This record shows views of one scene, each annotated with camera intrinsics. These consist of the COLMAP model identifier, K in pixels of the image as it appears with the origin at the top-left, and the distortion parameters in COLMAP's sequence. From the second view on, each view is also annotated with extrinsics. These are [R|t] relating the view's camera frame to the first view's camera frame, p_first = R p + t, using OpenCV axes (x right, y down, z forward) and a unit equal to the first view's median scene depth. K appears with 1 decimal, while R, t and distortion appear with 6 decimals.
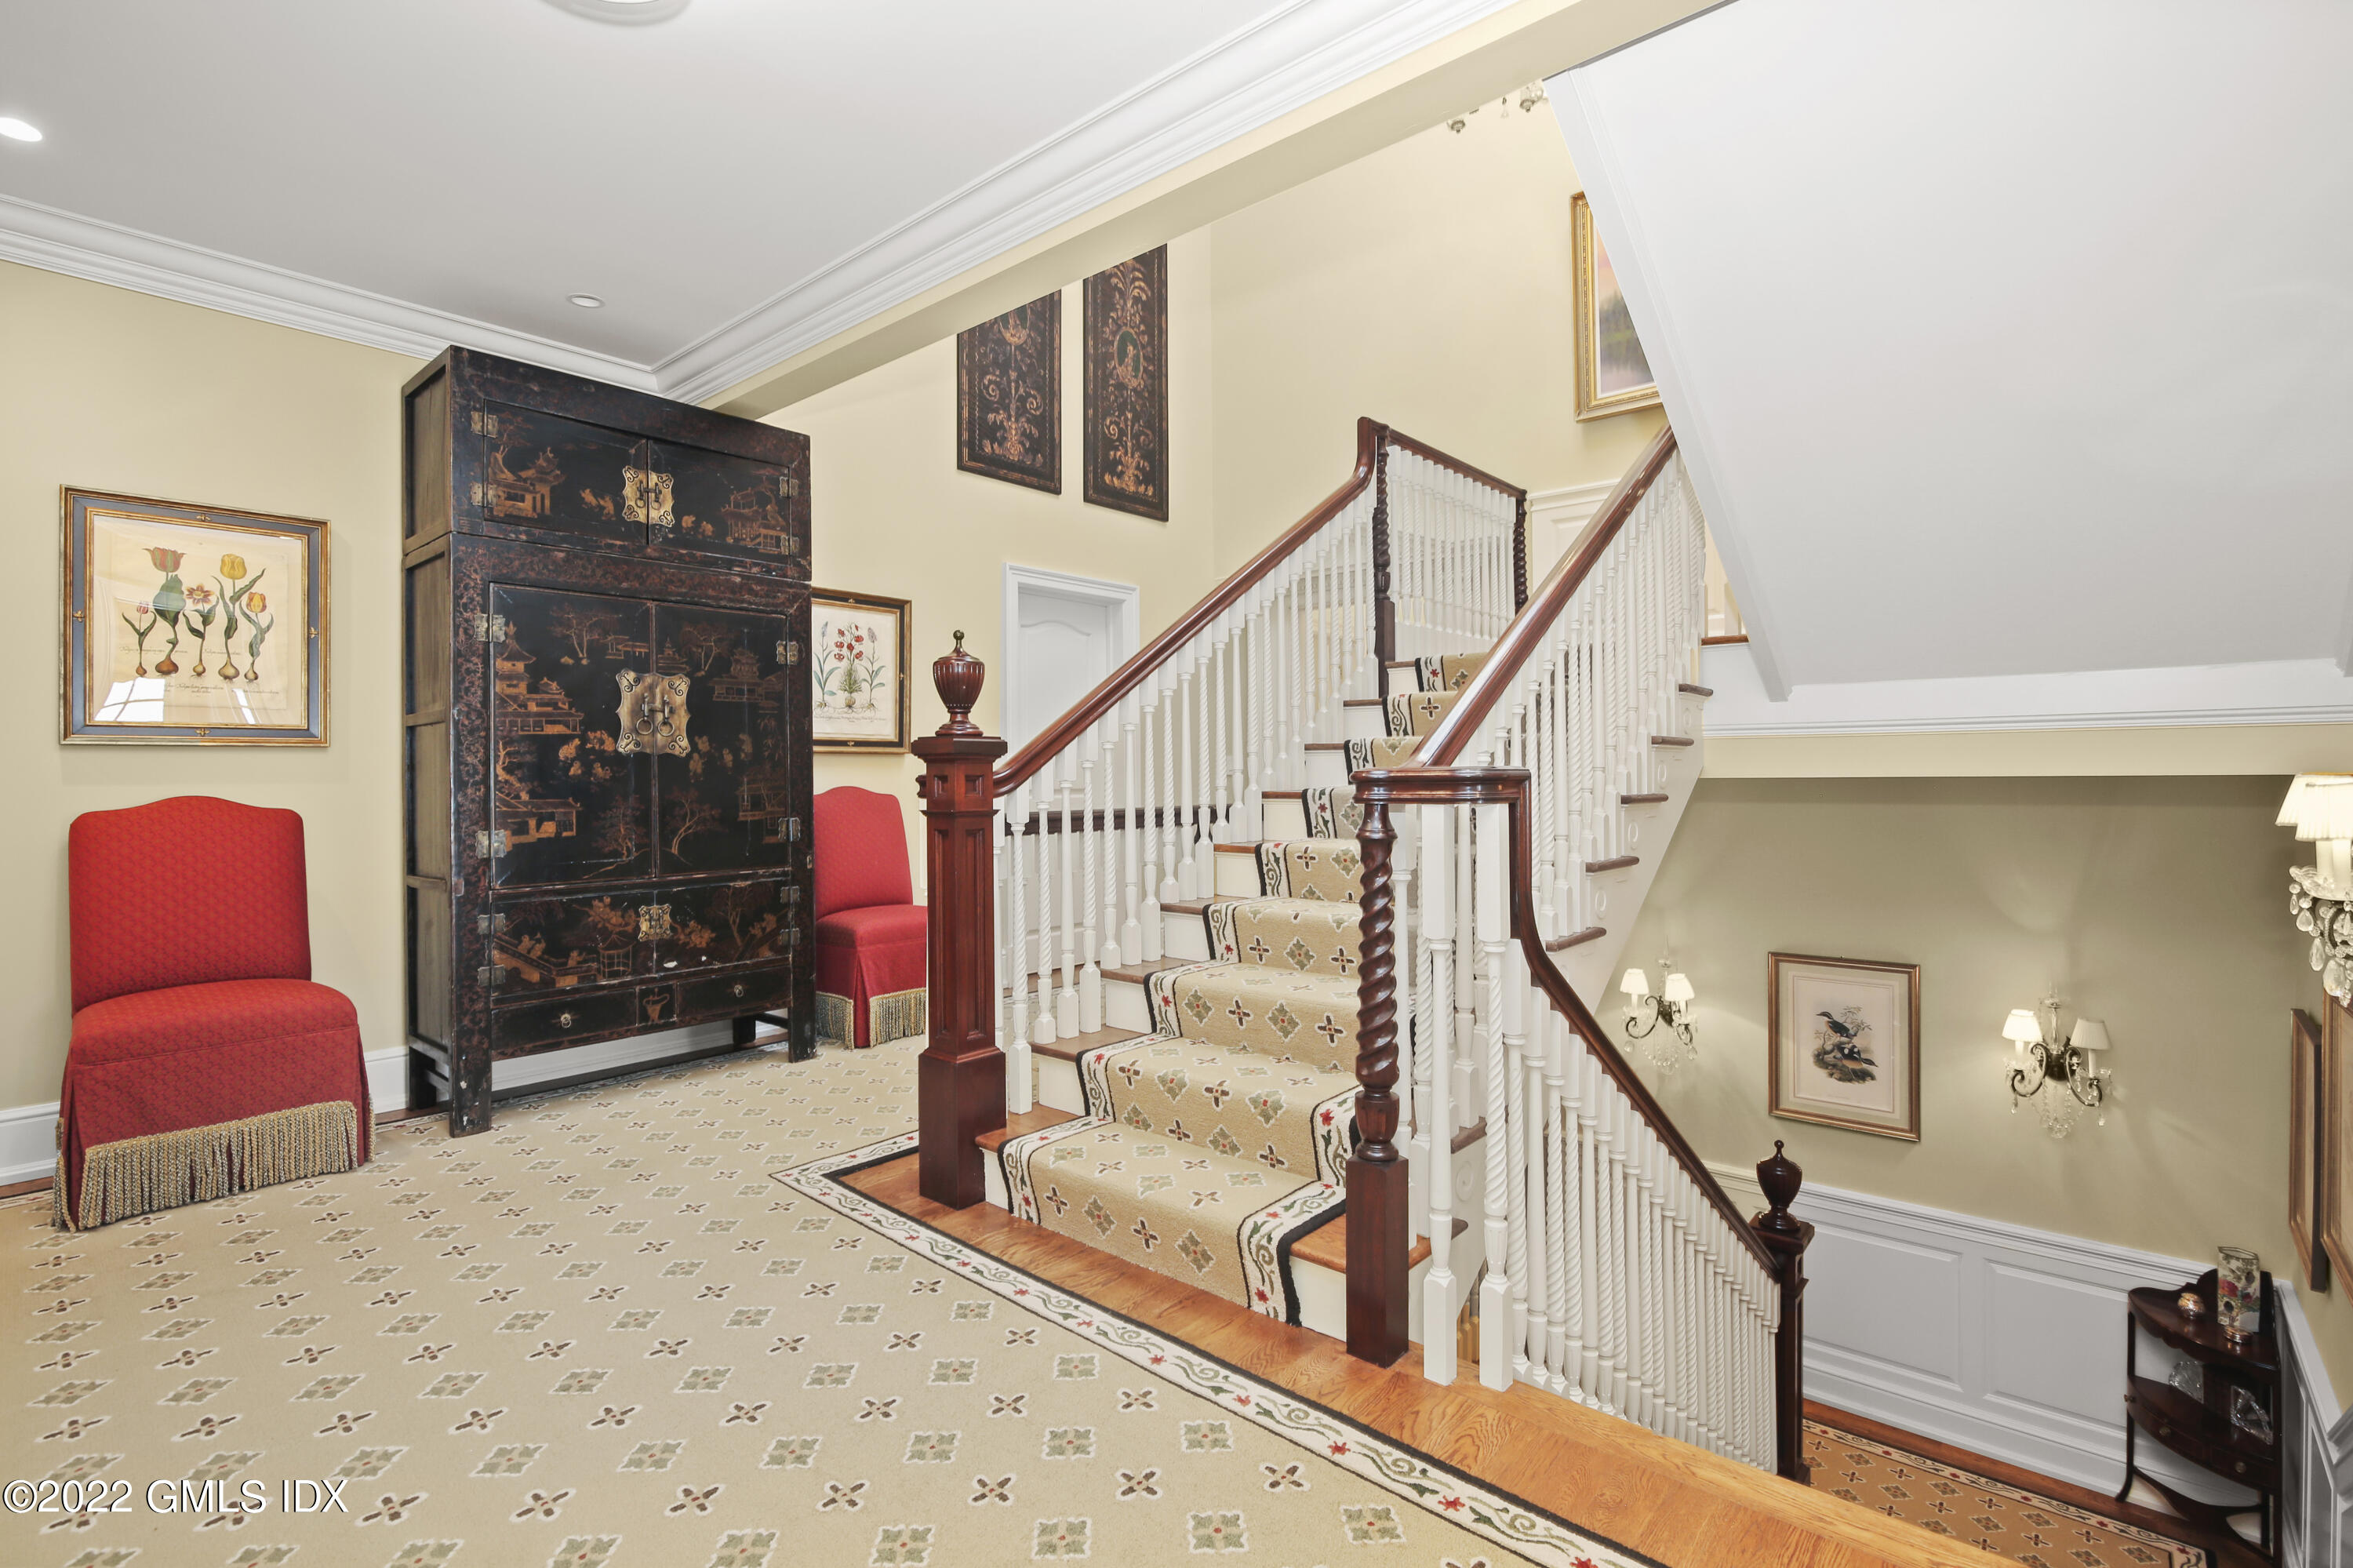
lens RADIAL K [[1088.5, 0, 1175.9], [0, 1088.5, 780.1], [0, 0, 1]] dist [-0.017477, -0.000408]
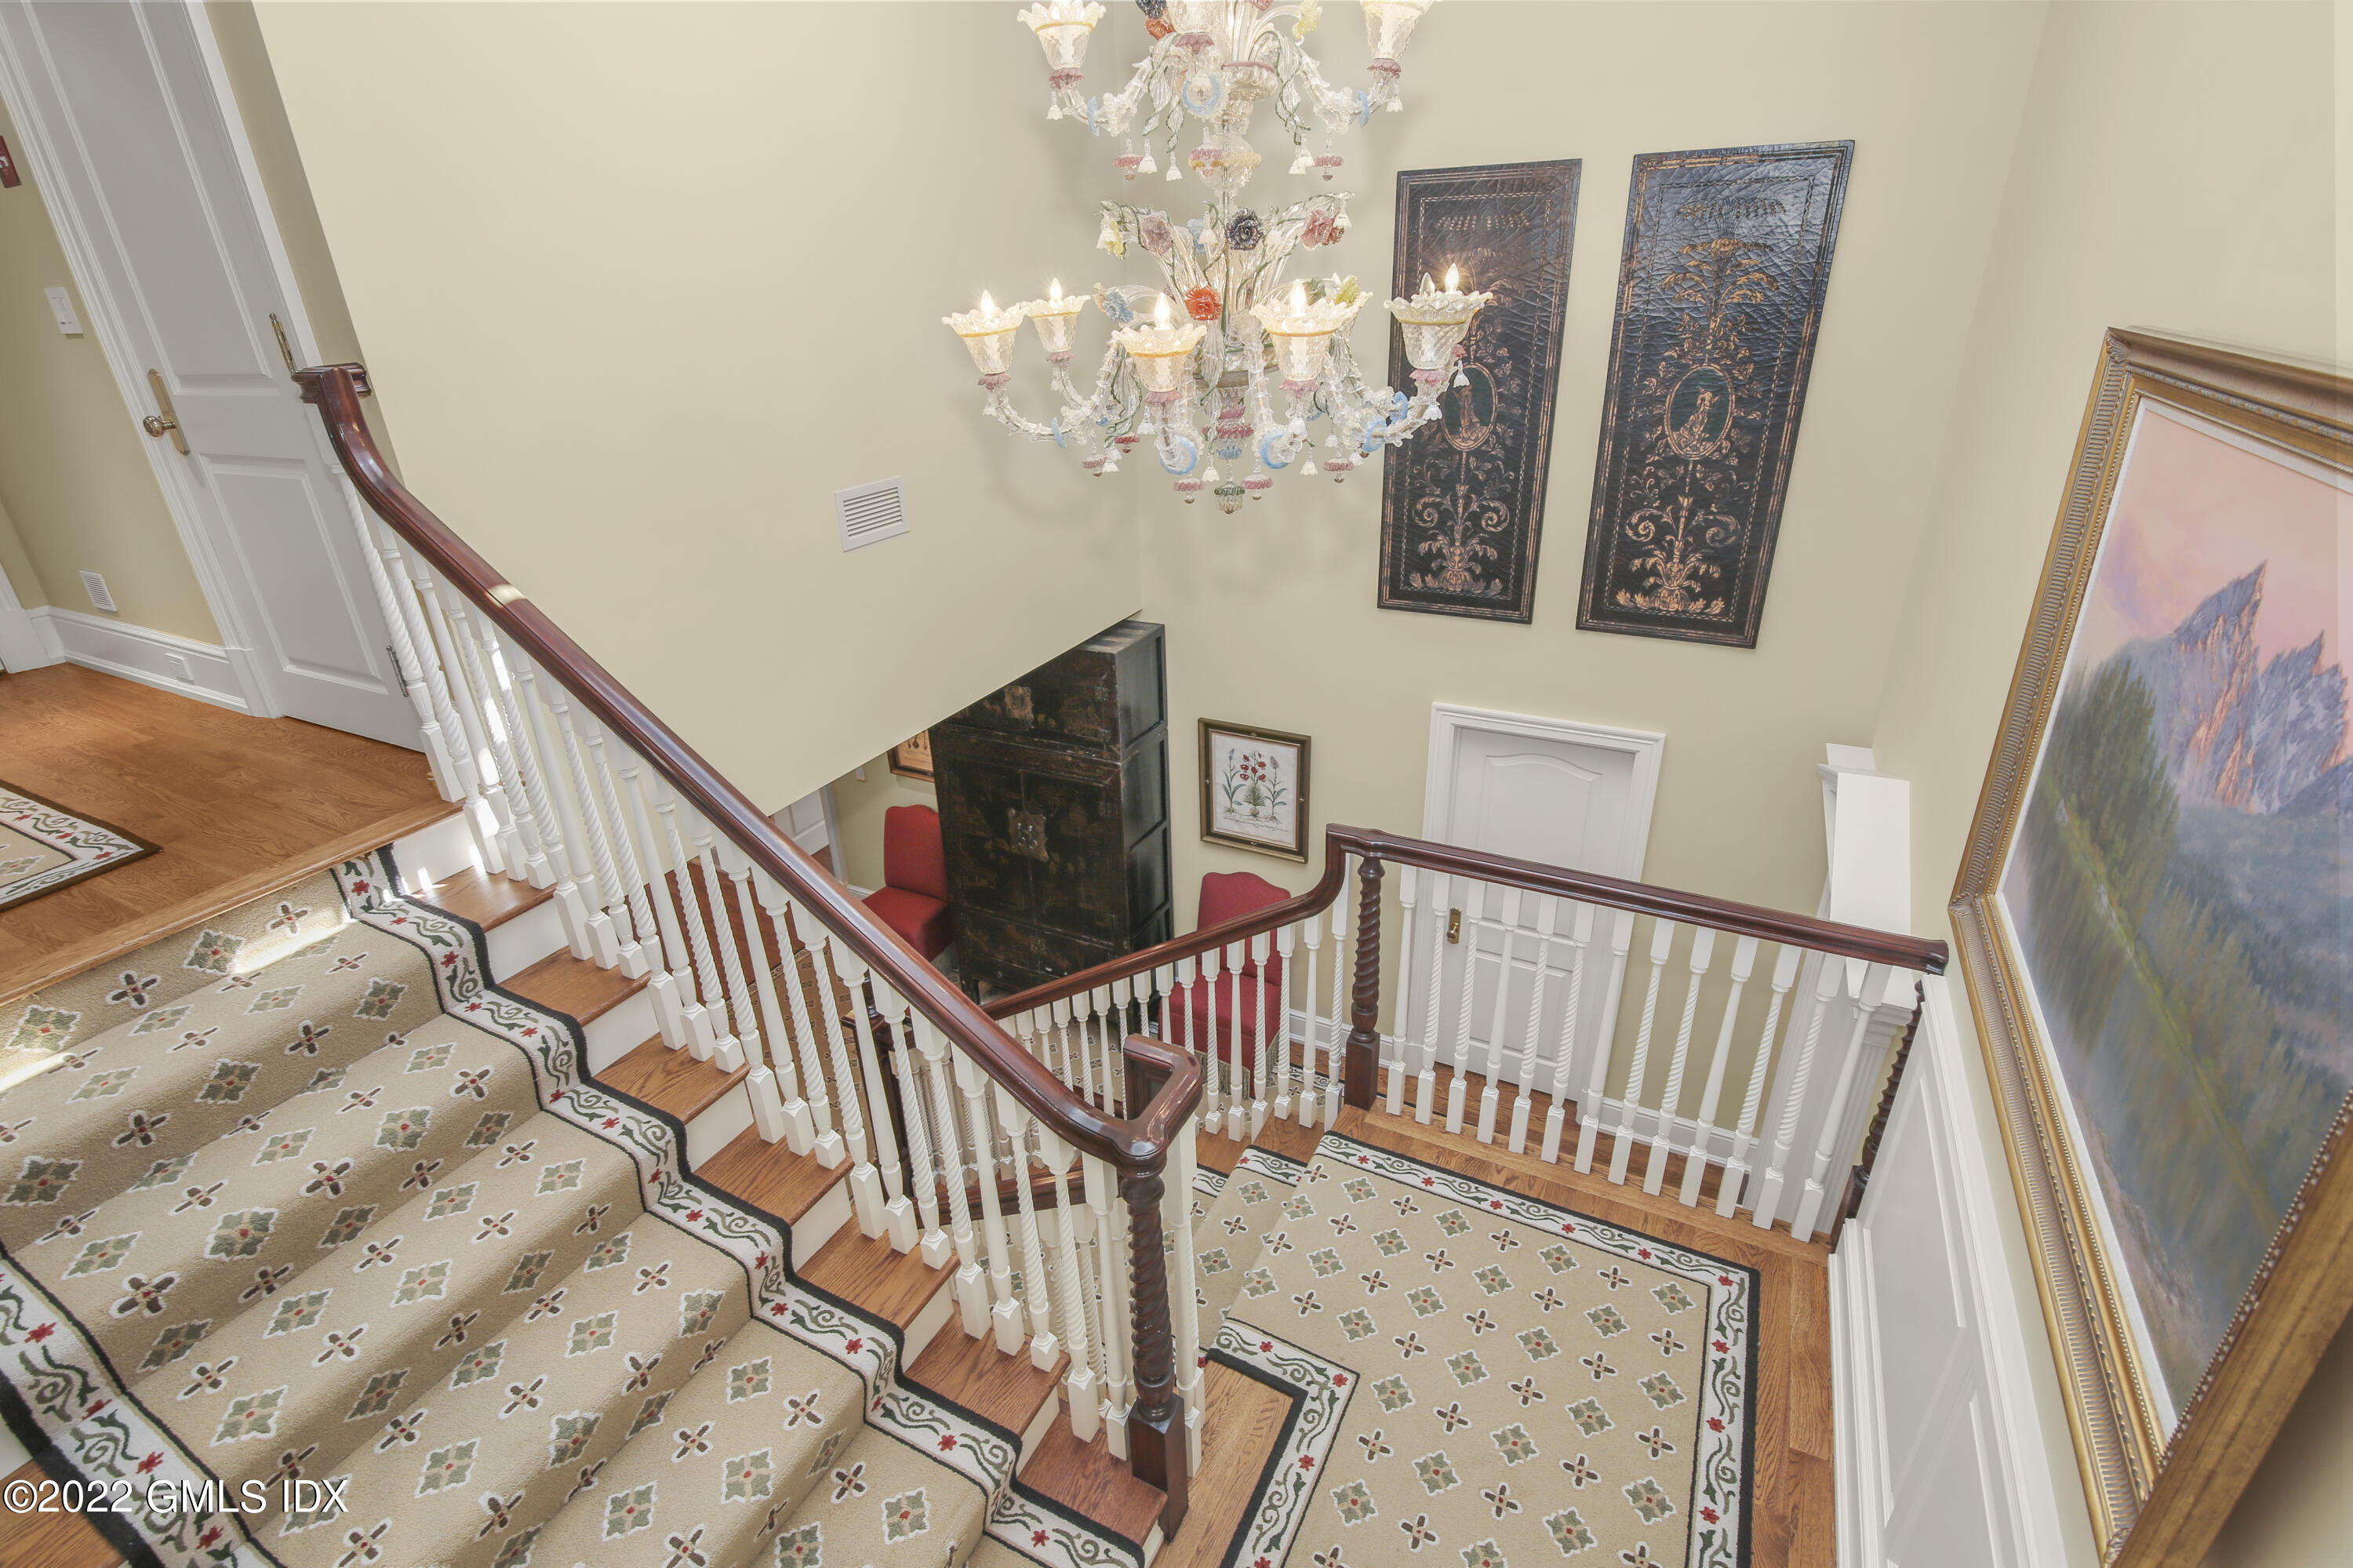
lens RADIAL K [[1088.5, 0, 1170.4], [0, 1088.5, 772.7], [0, 0, 1]] dist [-0.017477, -0.000408]
pose [[0.216358, 0.414377, -0.884014, 0.690622], [0.033544, 0.901771, 0.430911, -0.609768], [0.975738, -0.122884, 0.181205, 0.691268]]
